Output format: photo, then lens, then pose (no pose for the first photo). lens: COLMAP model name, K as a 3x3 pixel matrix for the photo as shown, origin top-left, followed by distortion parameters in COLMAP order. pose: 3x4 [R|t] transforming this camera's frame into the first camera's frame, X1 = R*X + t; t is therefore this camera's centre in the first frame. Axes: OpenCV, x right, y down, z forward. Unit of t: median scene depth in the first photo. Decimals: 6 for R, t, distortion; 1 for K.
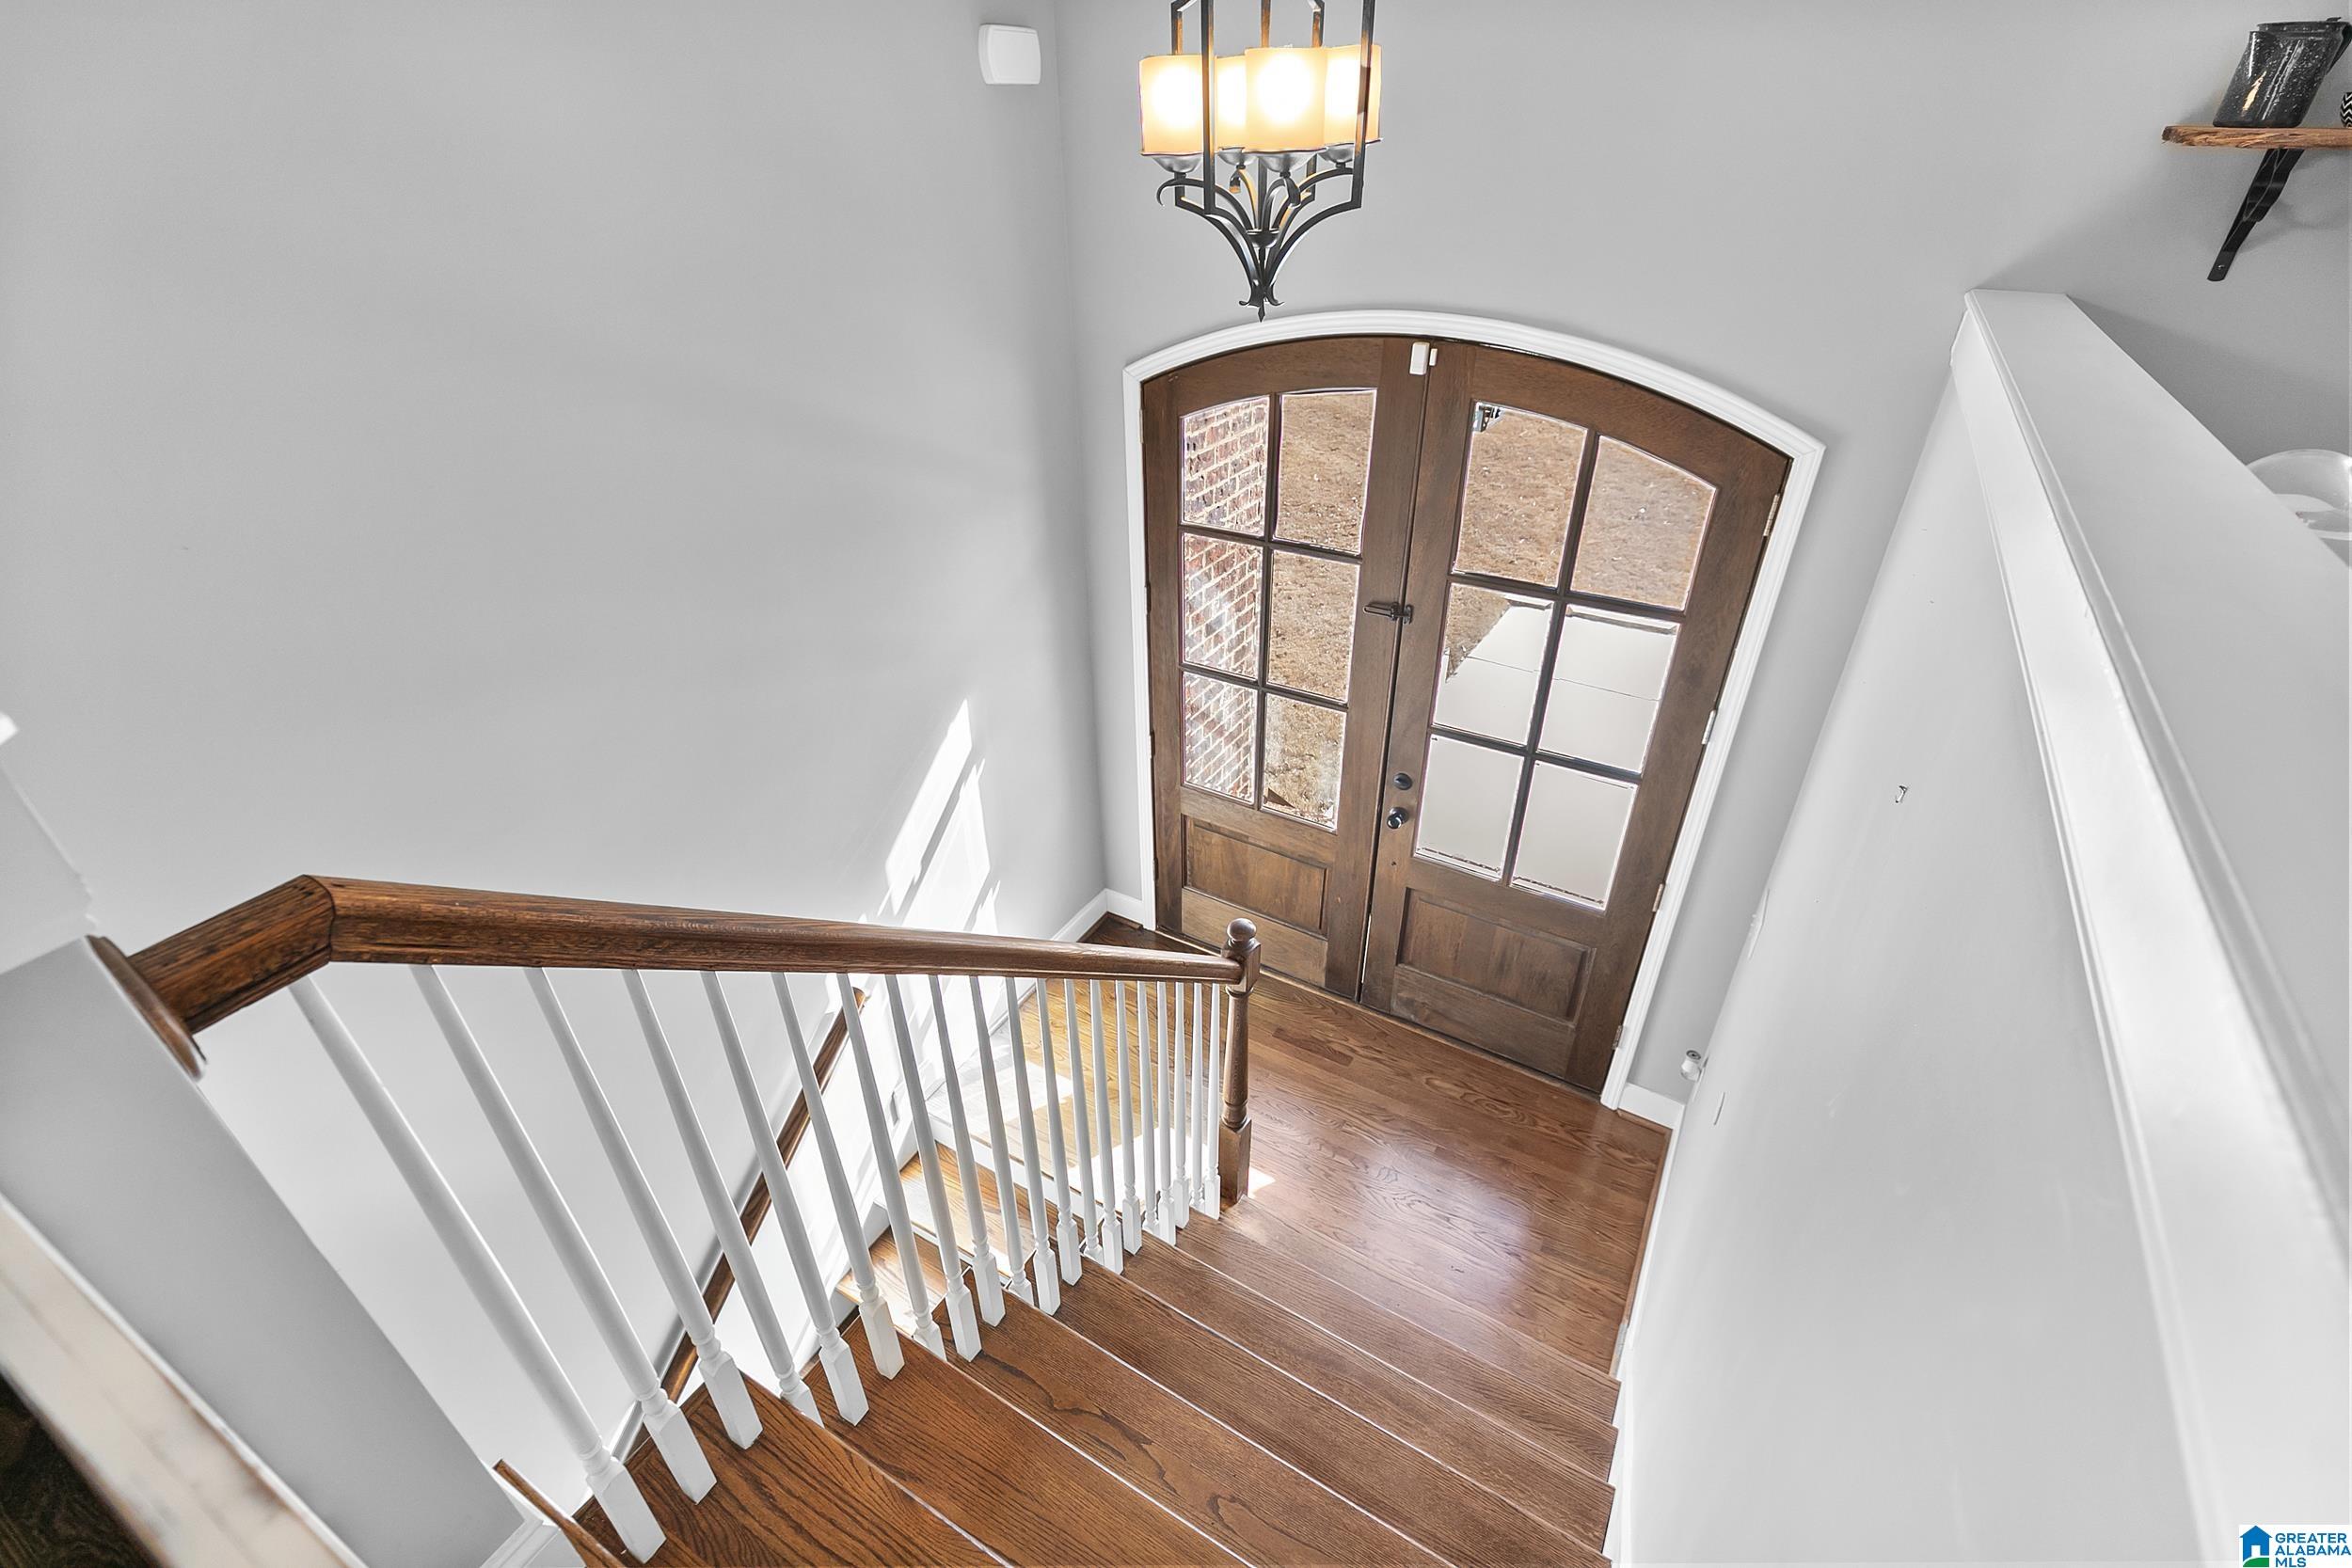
lens RADIAL K [[1067.1, 0, 1182.5], [0, 1067.1, 793.2], [0, 0, 1]] dist [0.008789, -0.000912]
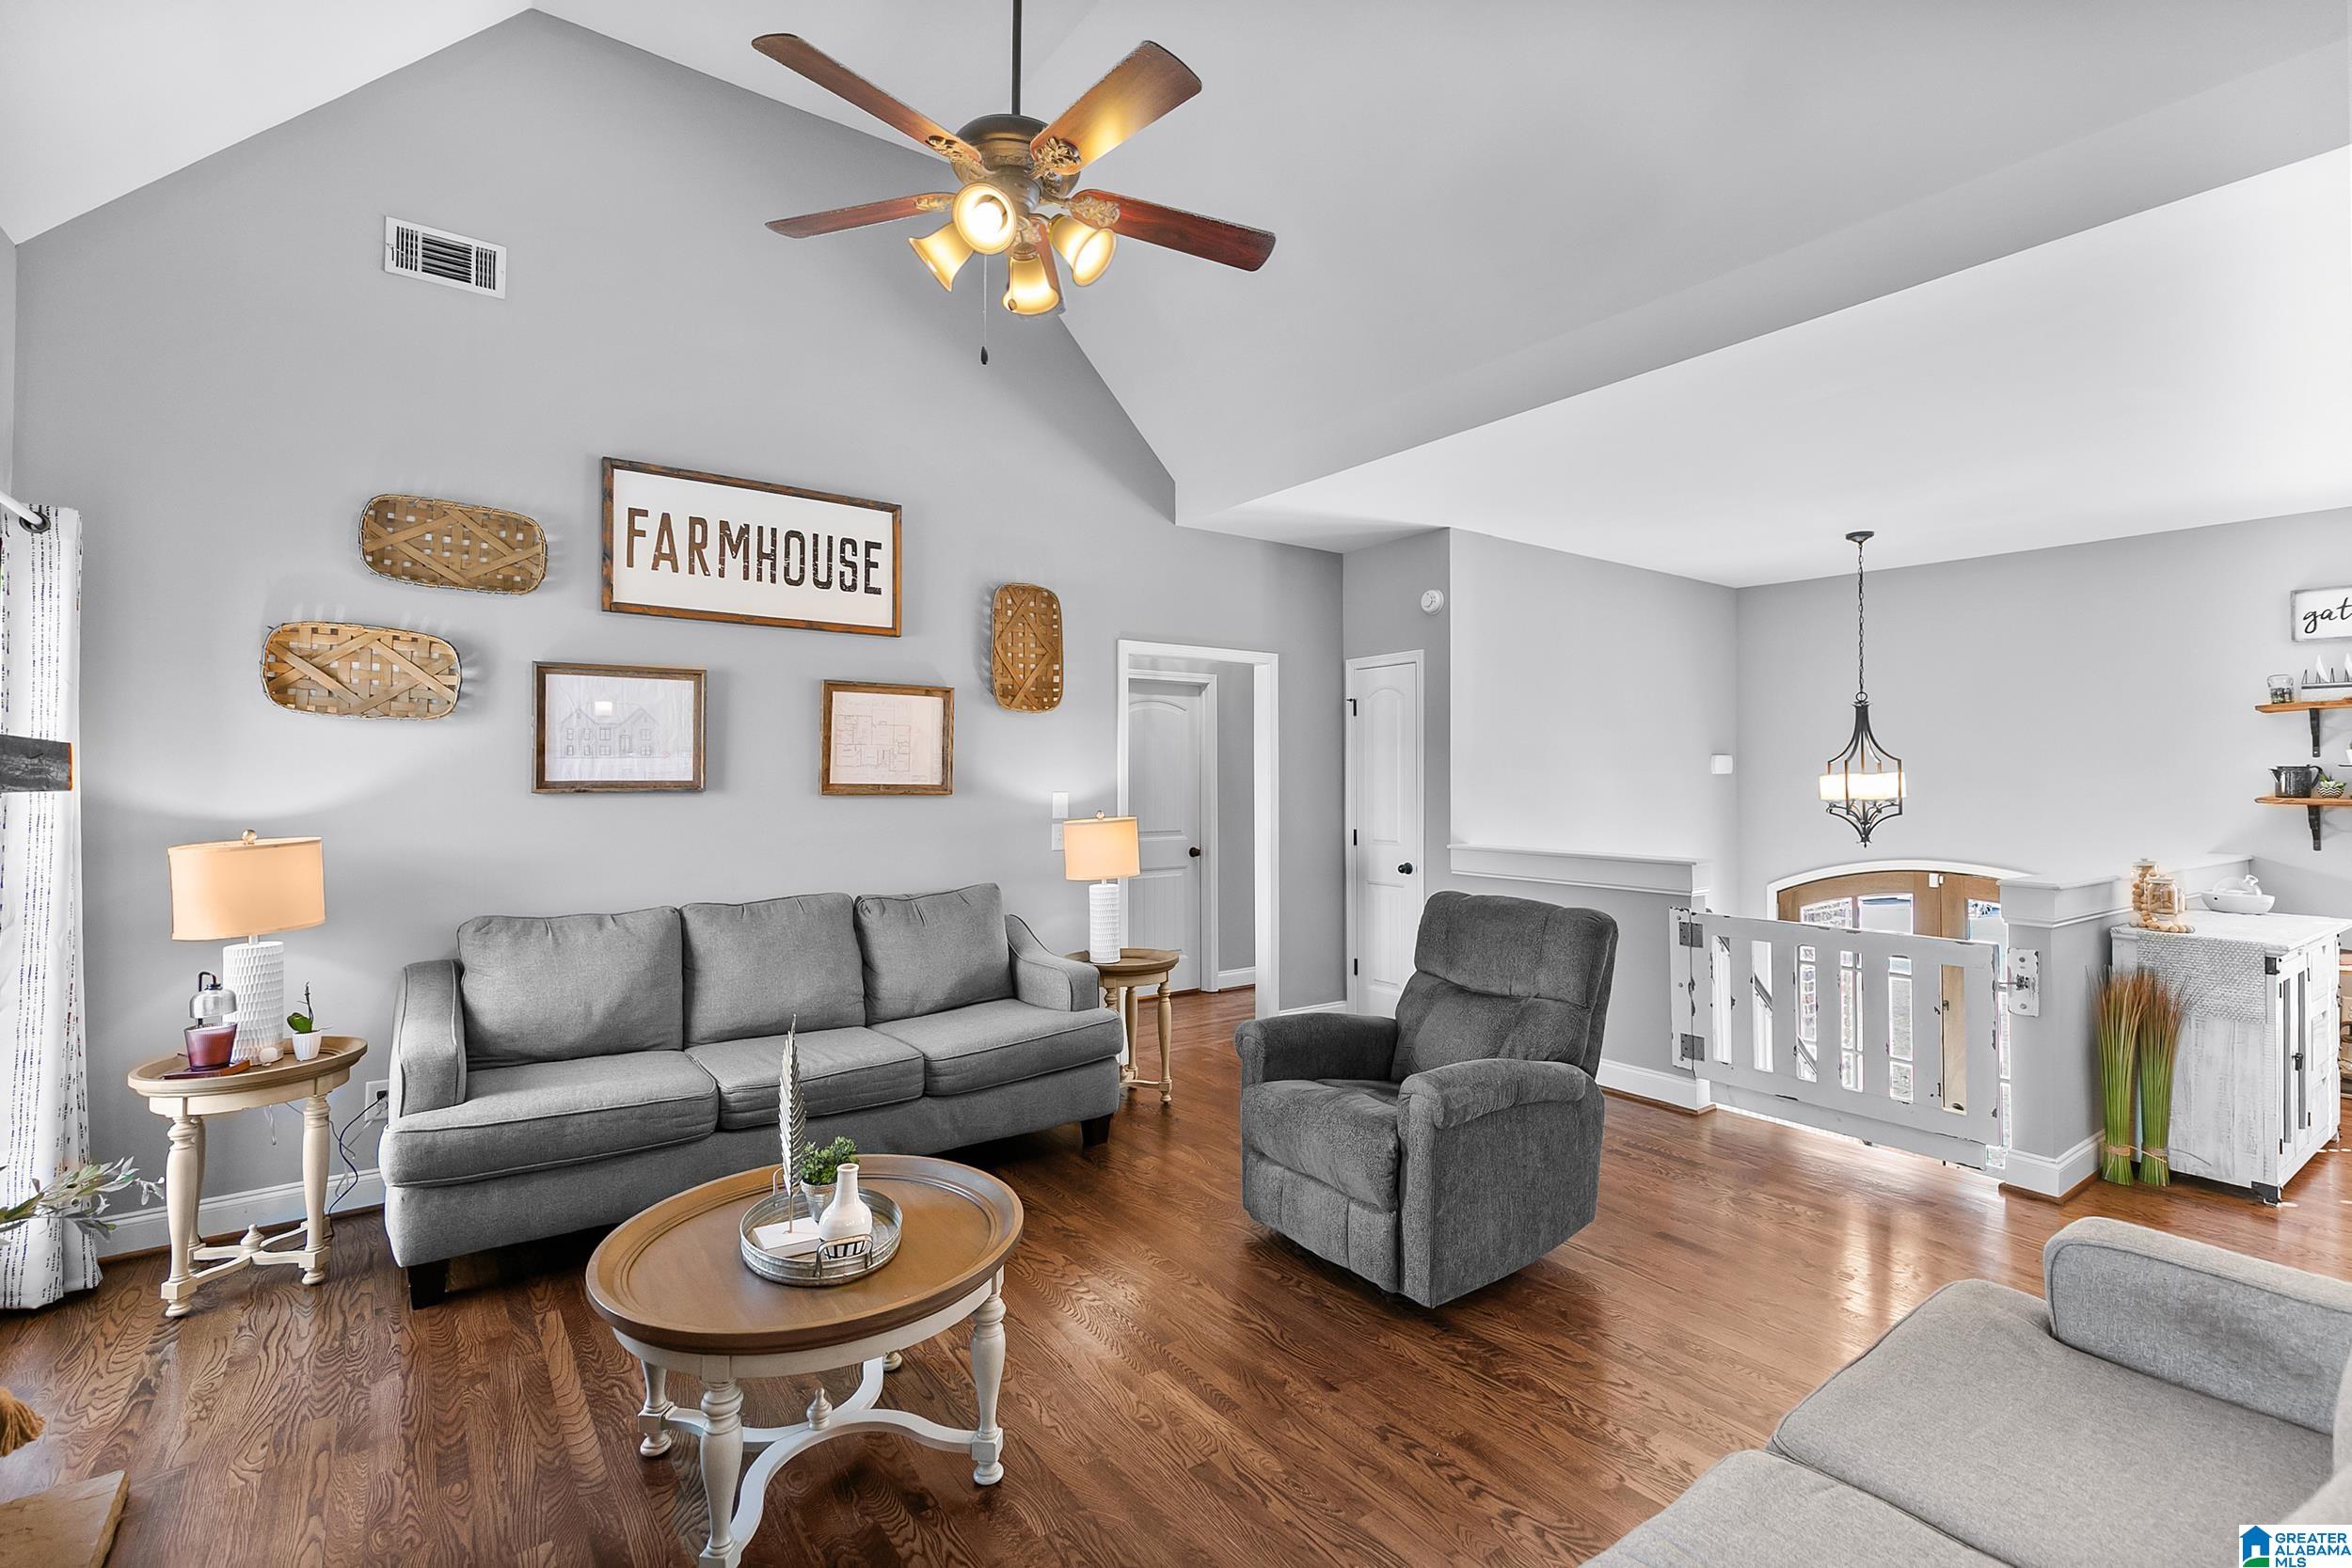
lens RADIAL K [[1067.1, 0, 1186.1], [0, 1067.1, 757.0], [0, 0, 1]] dist [0.008789, -0.000912]
pose [[0.915631, -0.002080, -0.402015, -0.451641], [-0.215616, 0.841456, -0.495440, 1.209792], [0.339309, 0.540321, 0.770015, -2.040765]]
